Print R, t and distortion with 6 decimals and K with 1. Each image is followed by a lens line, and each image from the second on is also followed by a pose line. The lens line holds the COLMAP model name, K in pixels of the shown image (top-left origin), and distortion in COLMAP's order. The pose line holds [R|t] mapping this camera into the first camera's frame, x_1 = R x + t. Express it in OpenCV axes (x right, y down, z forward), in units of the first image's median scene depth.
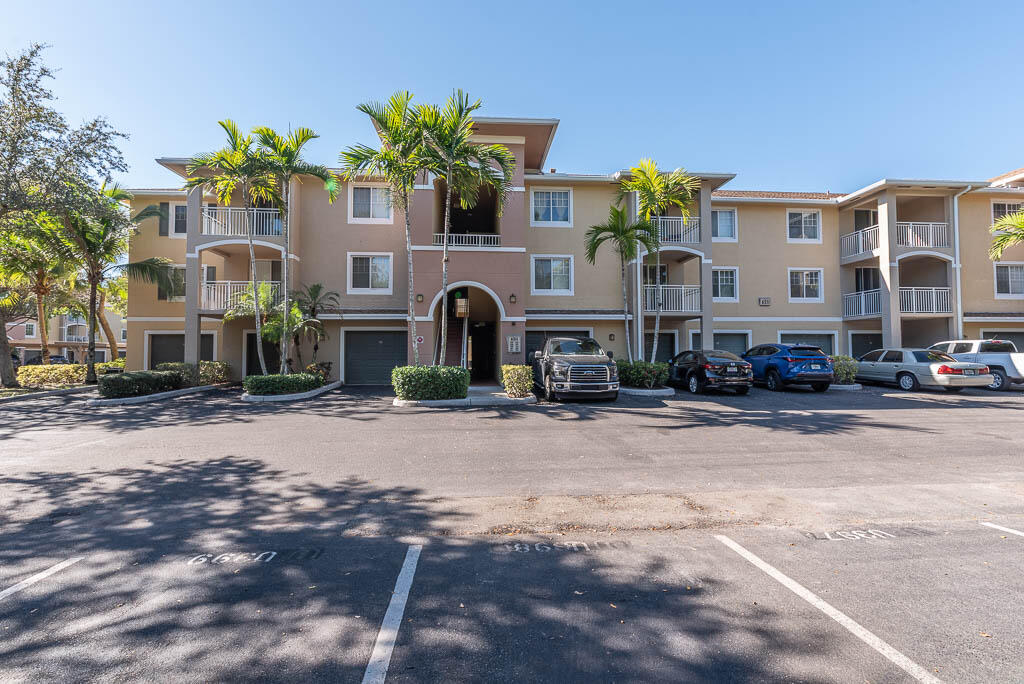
lens RADIAL K [[490.0, 0, 515.0], [0, 490.0, 344.3], [0, 0, 1]] dist [0.000187, -0.000041]
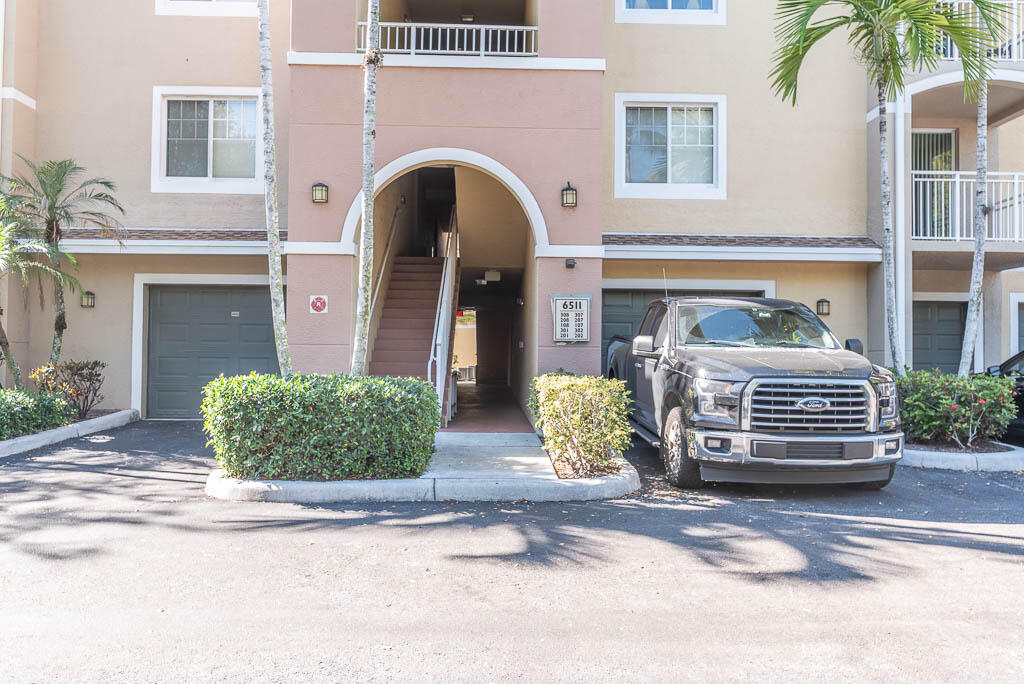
lens RADIAL K [[882.1, 0, 509.8], [0, 882.1, 340.6], [0, 0, 1]] dist [-0.009121, 0.000638]
pose [[0.997734, 0.011125, -0.066362, -0.004544], [-0.010970, 0.999936, 0.002700, 0.016526], [0.066388, -0.001966, 0.997792, 0.376802]]
